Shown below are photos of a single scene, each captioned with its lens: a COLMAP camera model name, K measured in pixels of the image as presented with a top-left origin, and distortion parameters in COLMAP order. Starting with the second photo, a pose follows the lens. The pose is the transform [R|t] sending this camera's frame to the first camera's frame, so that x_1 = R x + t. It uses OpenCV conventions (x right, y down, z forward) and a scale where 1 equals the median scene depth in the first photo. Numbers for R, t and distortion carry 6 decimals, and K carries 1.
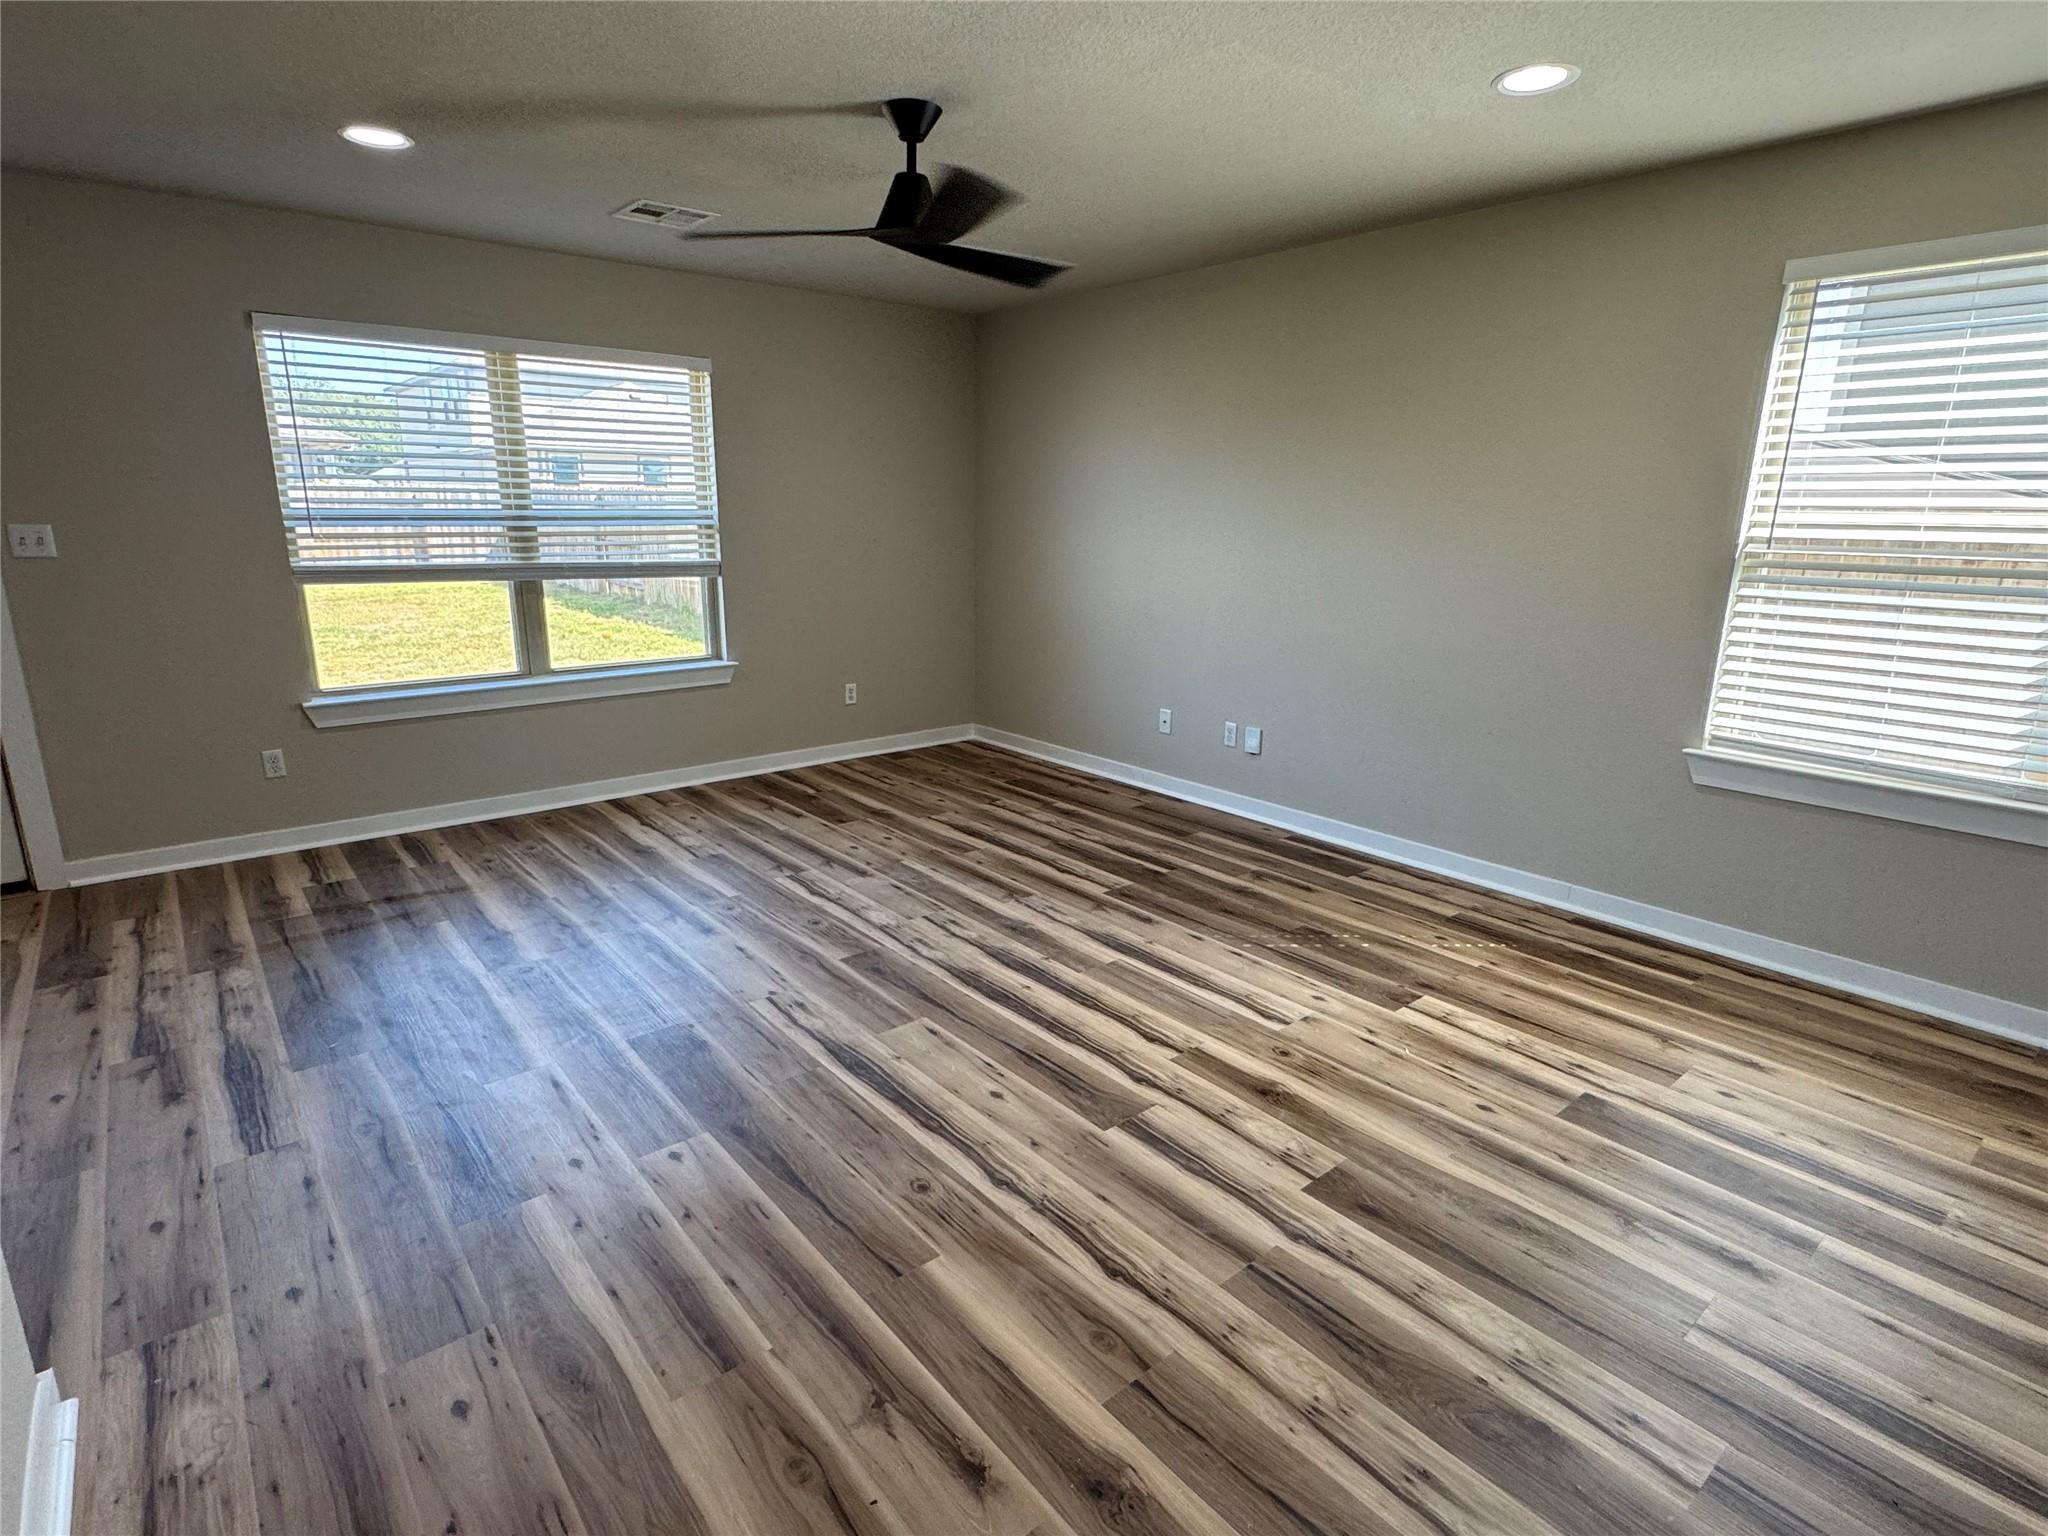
lens RADIAL K [[1046.7, 0, 1024.0], [0, 1046.7, 768.0], [0, 0, 1]] dist [0.001203, -0.000579]
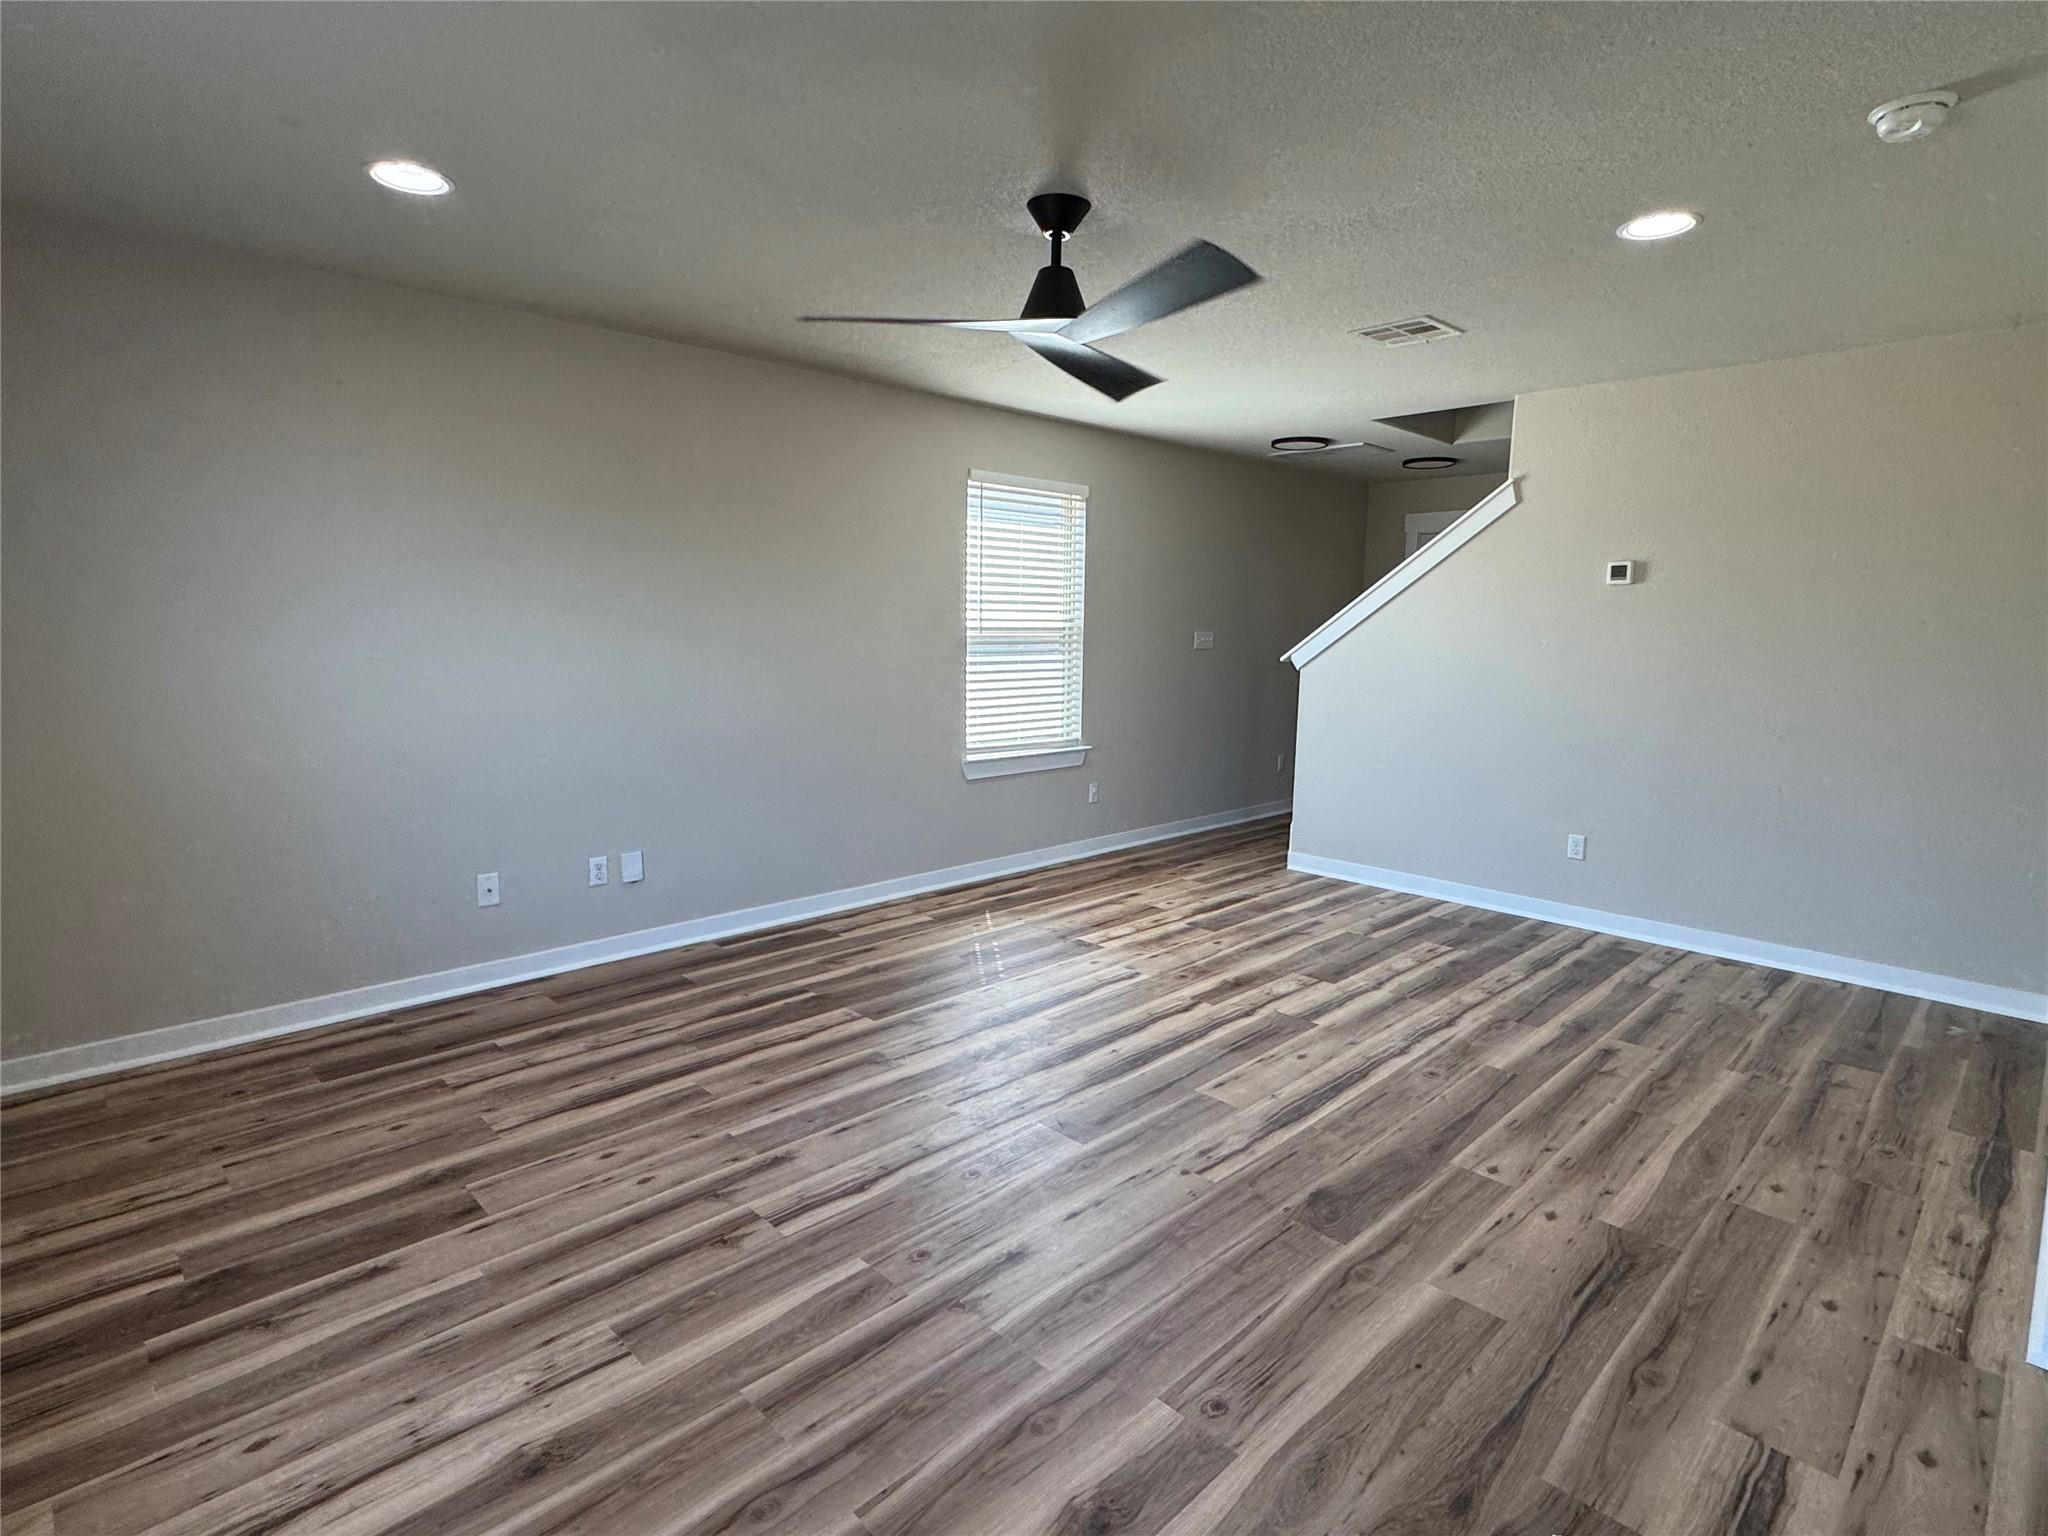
lens RADIAL K [[1046.7, 0, 1024.0], [0, 1046.7, 768.0], [0, 0, 1]] dist [0.001203, -0.000579]
pose [[-0.081739, -0.153329, 0.984789, -1.027718], [0.228793, 0.958821, 0.168276, -0.278104], [-0.970037, 0.239068, -0.043292, 1.091868]]
